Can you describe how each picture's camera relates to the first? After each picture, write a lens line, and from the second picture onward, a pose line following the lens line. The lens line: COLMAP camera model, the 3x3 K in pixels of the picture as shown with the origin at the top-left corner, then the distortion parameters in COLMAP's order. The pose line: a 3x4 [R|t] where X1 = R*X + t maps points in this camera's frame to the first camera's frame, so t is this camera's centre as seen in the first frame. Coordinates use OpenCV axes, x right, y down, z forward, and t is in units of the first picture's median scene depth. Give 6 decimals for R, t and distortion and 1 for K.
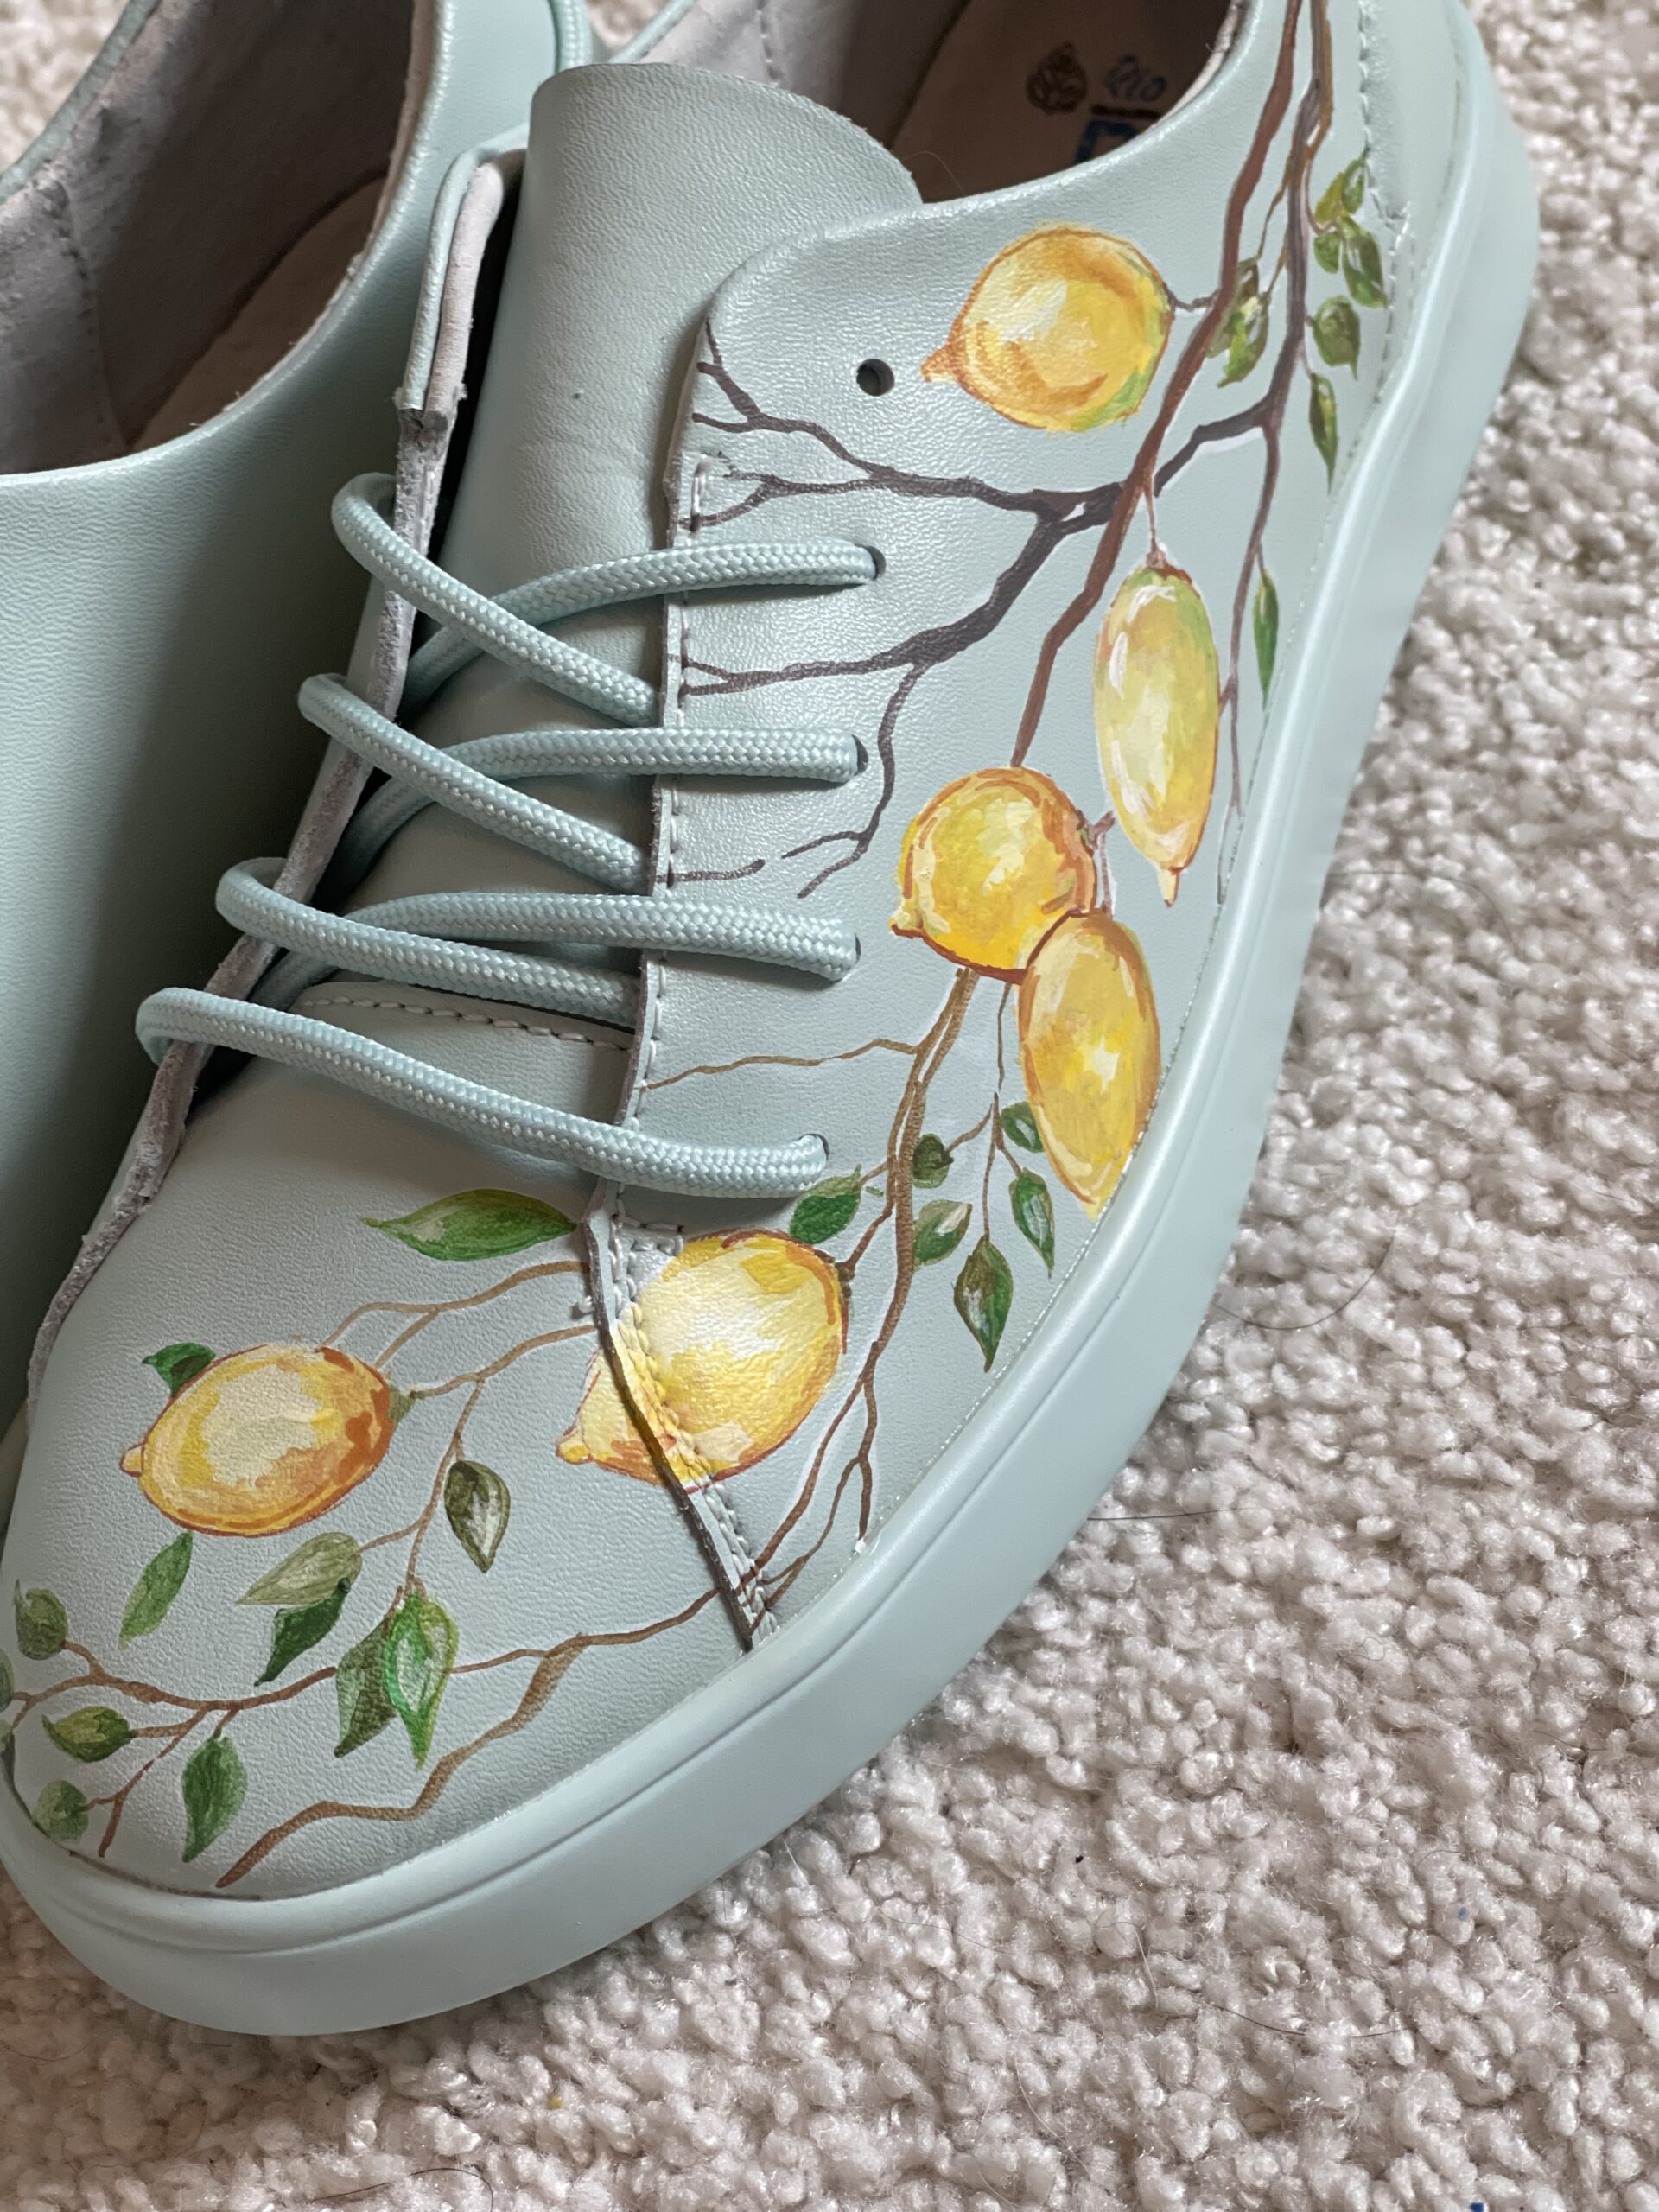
lens RADIAL K [[4182.1, 0, 834.6], [0, 4182.1, 1105.3], [0, 0, 1]] dist [0.100356, 0.000000]
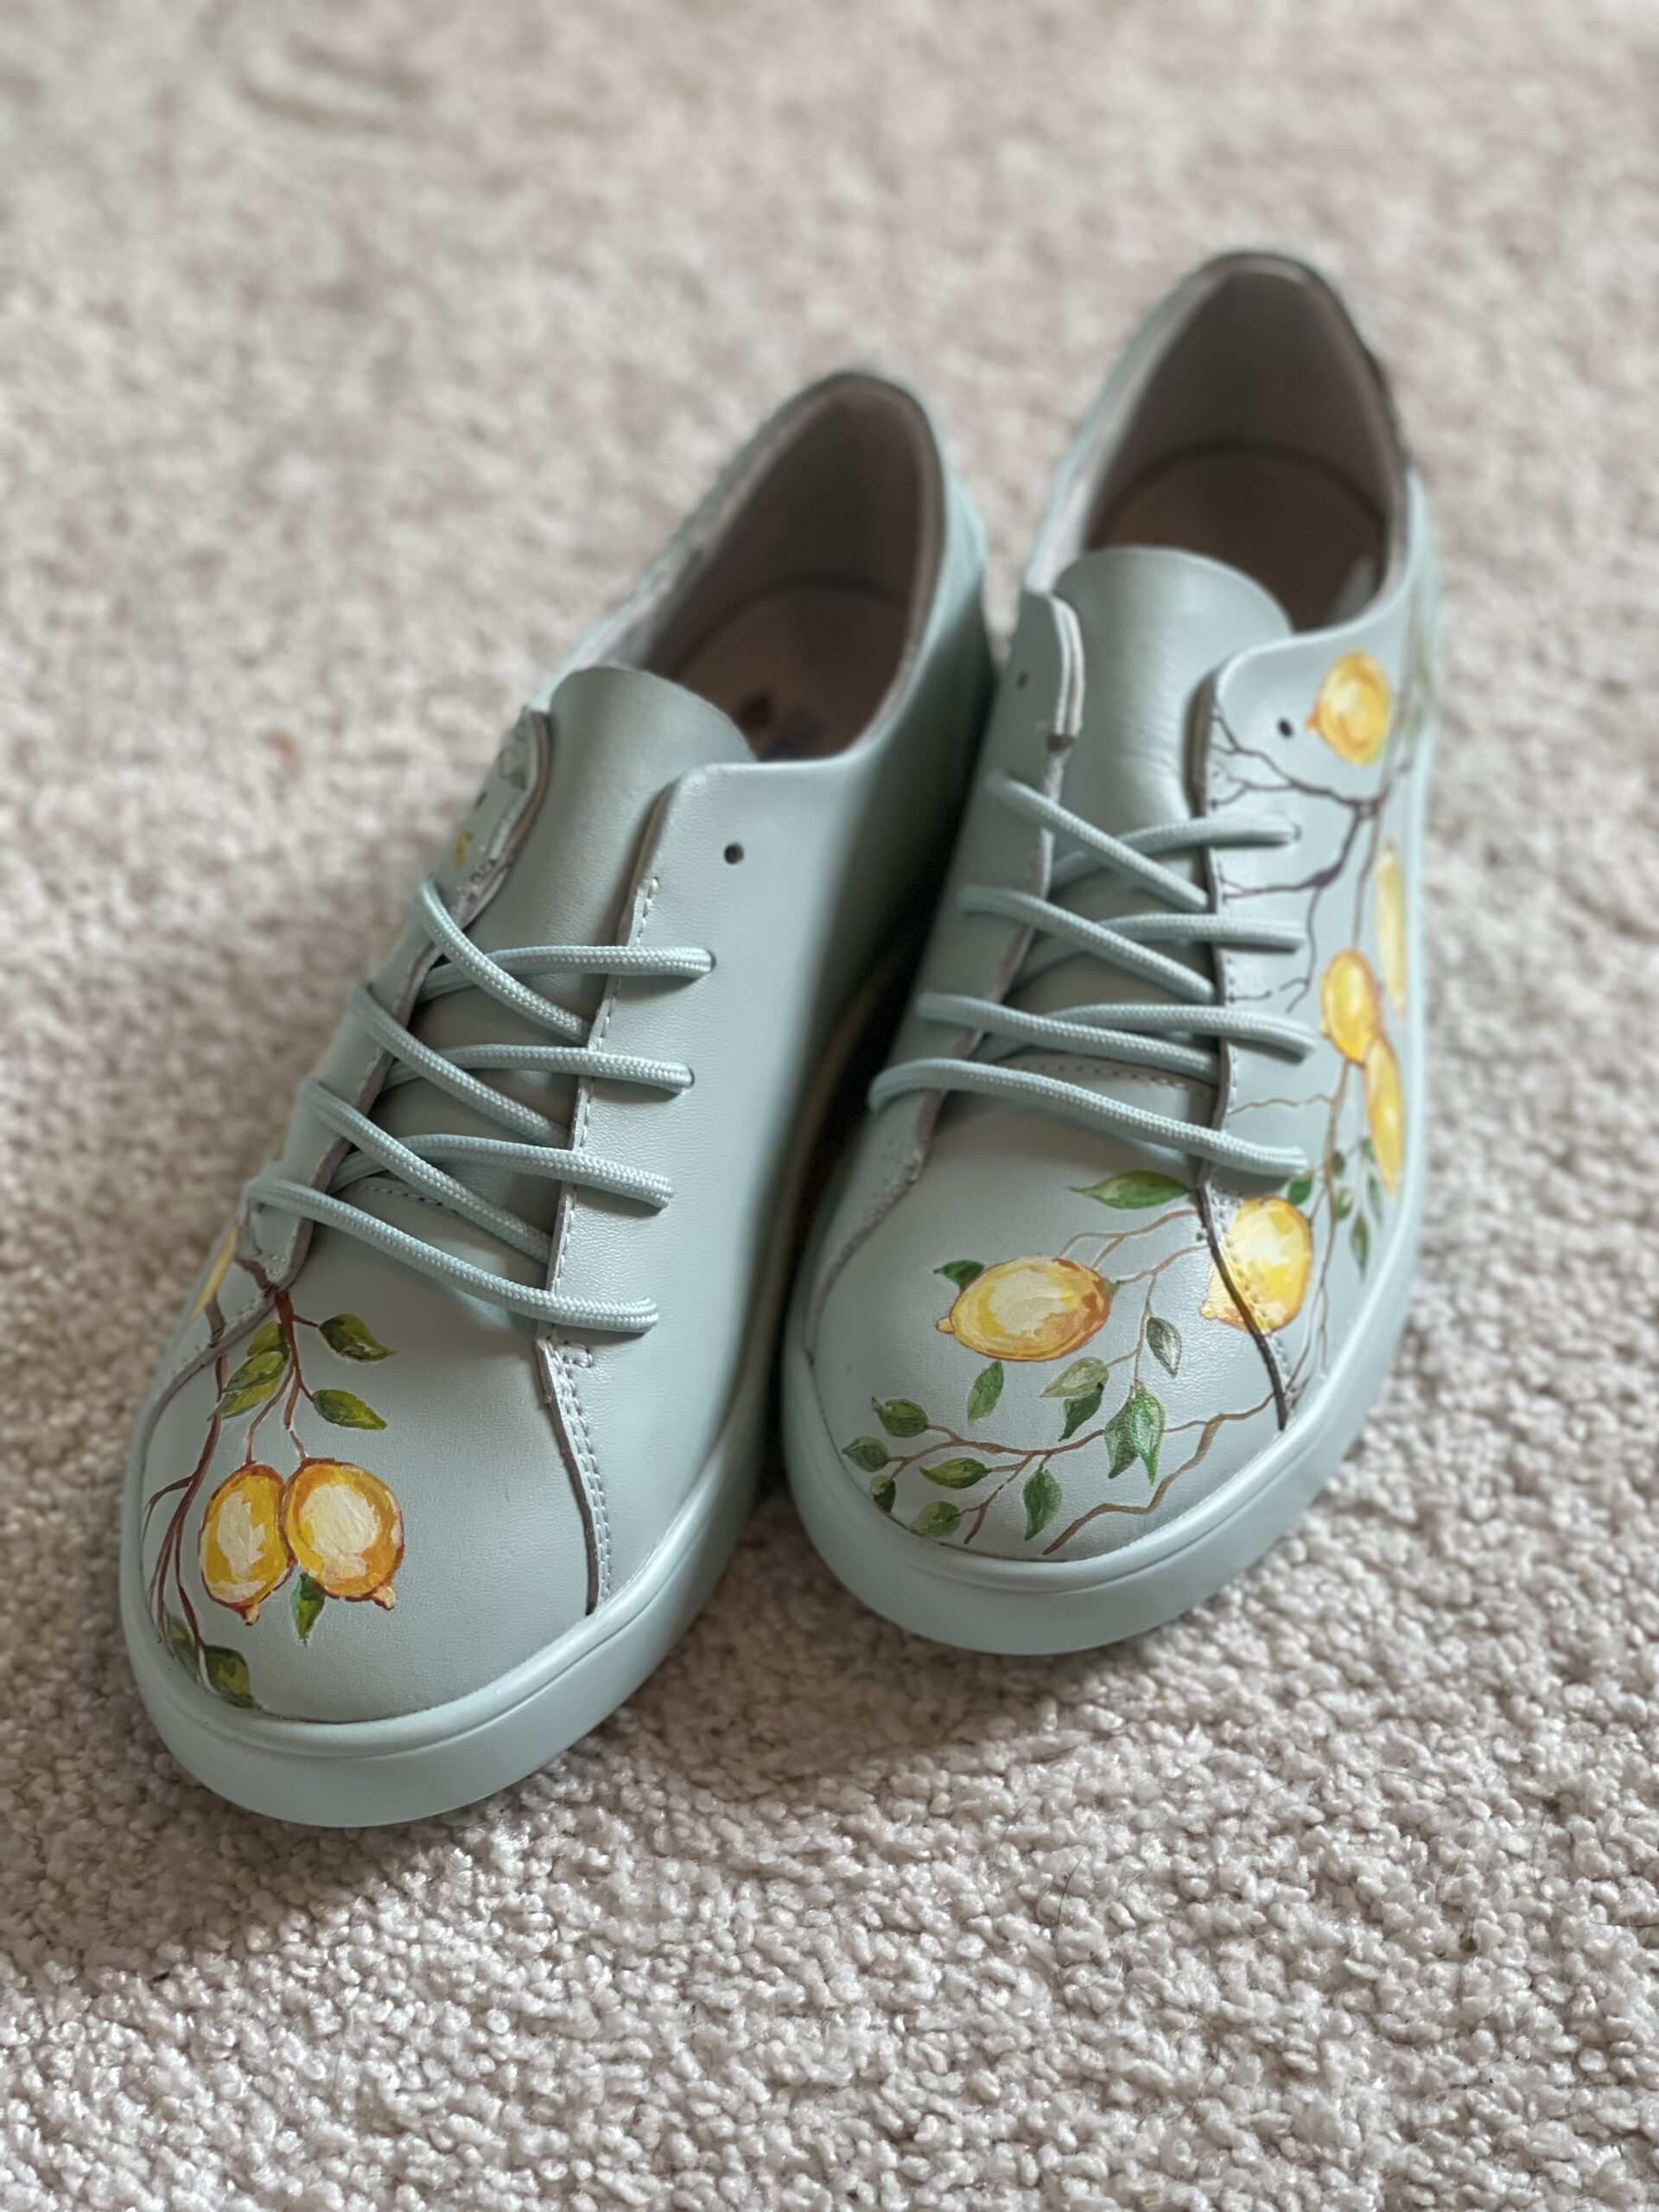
lens RADIAL K [[4182.1, 0, 818.9], [0, 4182.1, 1128.6], [0, 0, 1]] dist [0.100356, 0.000000]
pose [[0.942735, 0.019618, 0.332965, -0.786533], [0.010743, 0.995965, -0.089100, 0.156057], [-0.333369, 0.087575, 0.938720, -0.604696]]
